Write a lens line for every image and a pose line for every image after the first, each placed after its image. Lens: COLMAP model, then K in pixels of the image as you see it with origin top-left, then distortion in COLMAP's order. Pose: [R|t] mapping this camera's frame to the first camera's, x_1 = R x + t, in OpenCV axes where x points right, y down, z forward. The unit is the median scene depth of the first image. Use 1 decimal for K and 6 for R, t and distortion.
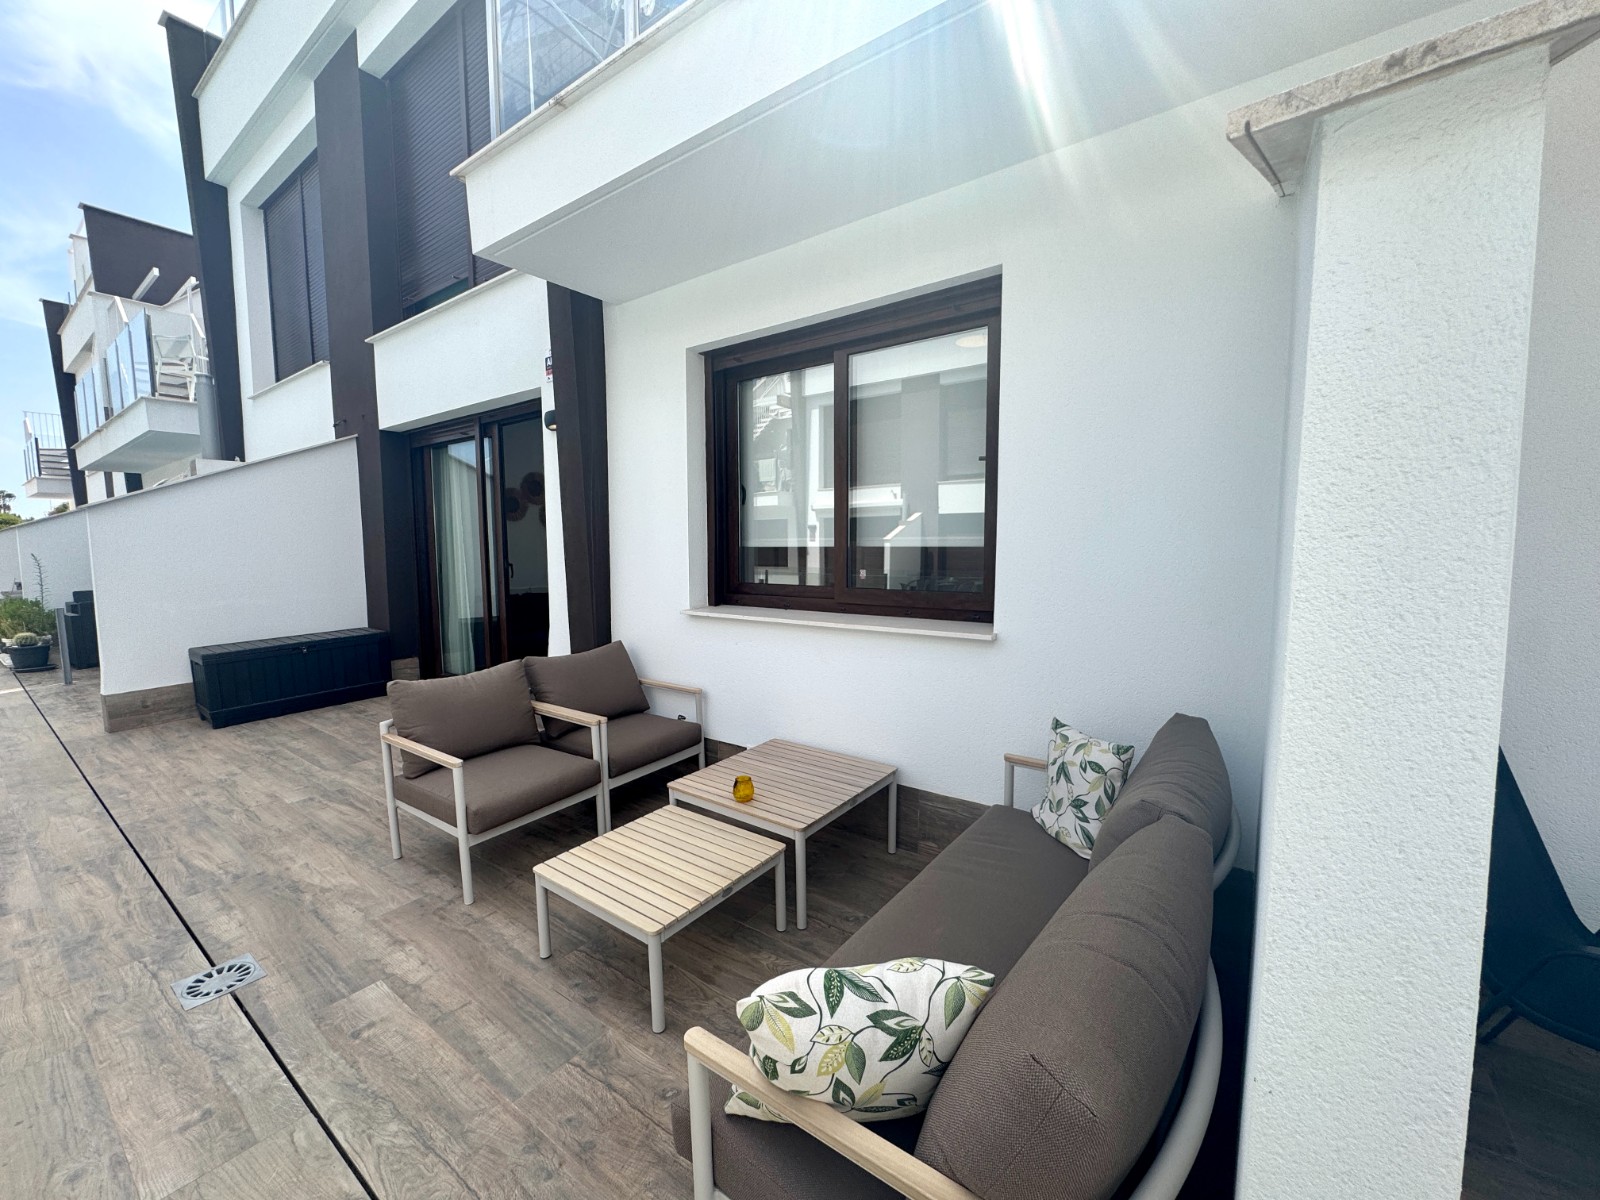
lens RADIAL K [[642.2, 0, 800.0], [0, 642.2, 600.0], [0, 0, 1]] dist [-0.002947, -0.000057]
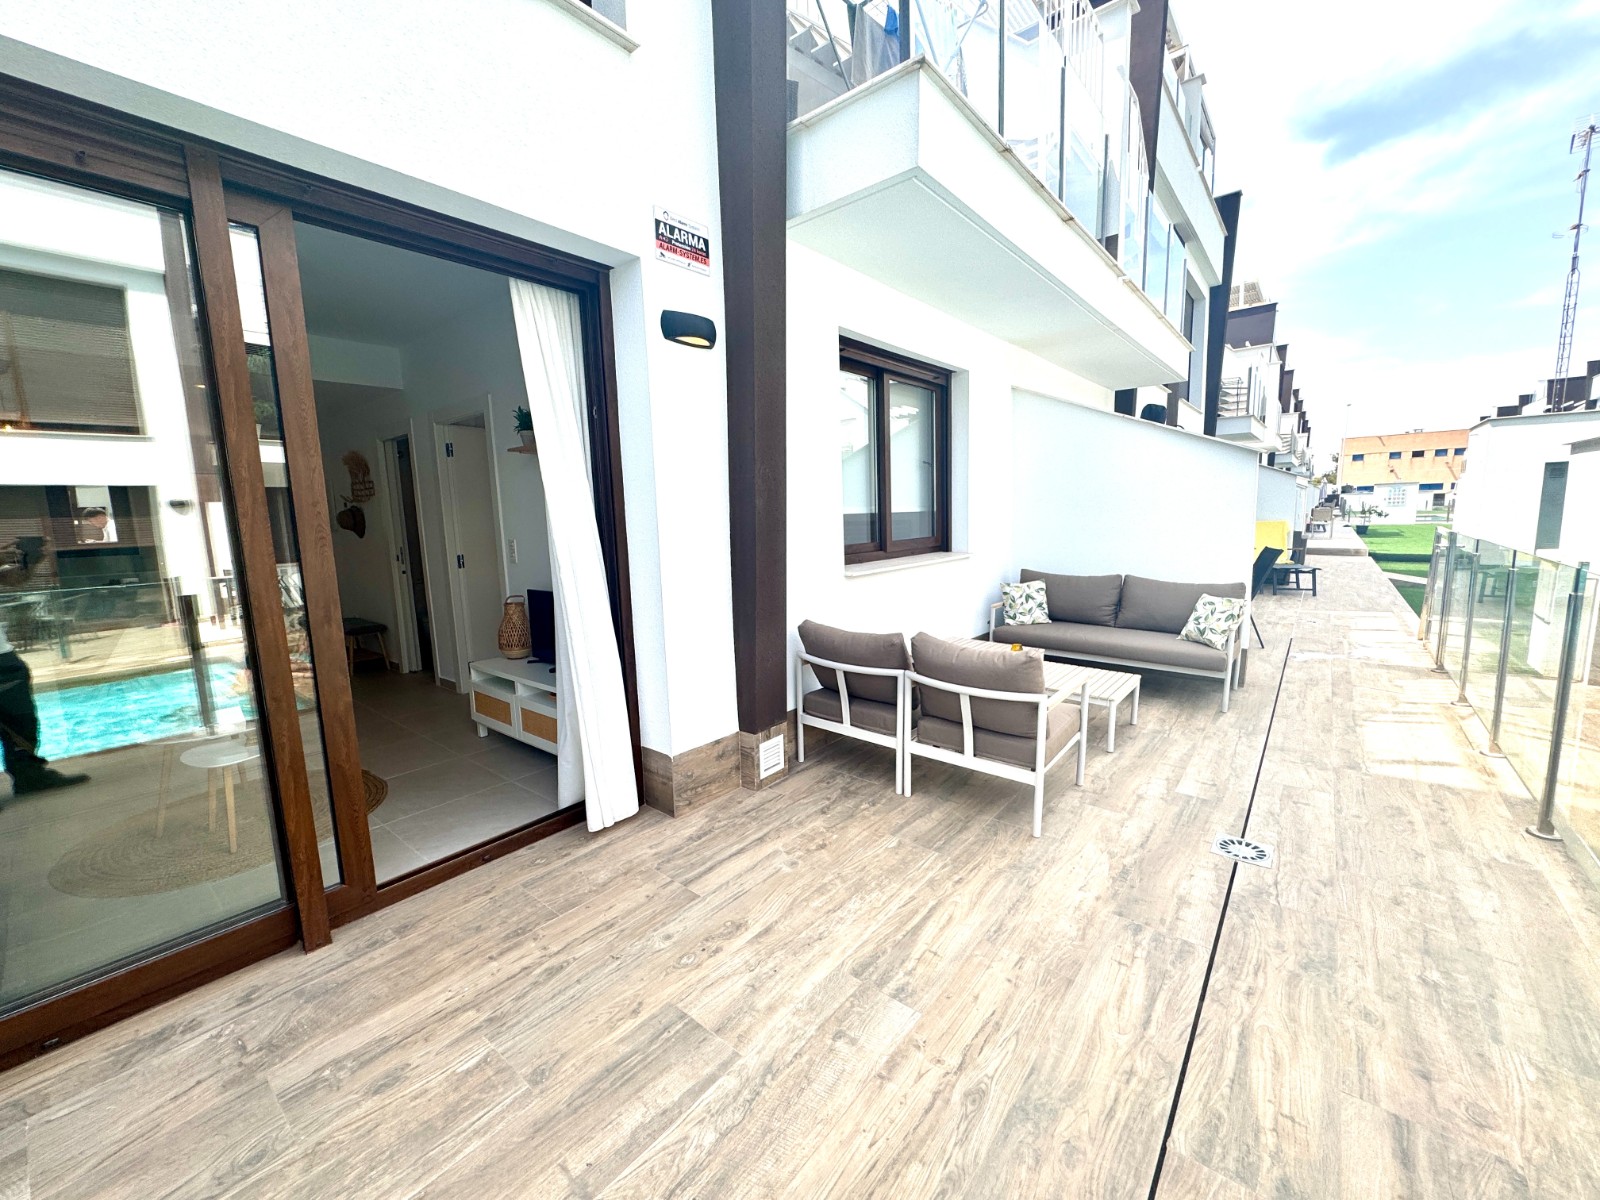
lens RADIAL K [[642.2, 0, 800.0], [0, 642.2, 600.0], [0, 0, 1]] dist [-0.002947, -0.000057]
pose [[0.048204, -0.130430, 0.990285, -1.896165], [0.116279, 0.985429, 0.124130, -0.123777], [-0.992046, 0.109166, 0.062668, 1.540372]]
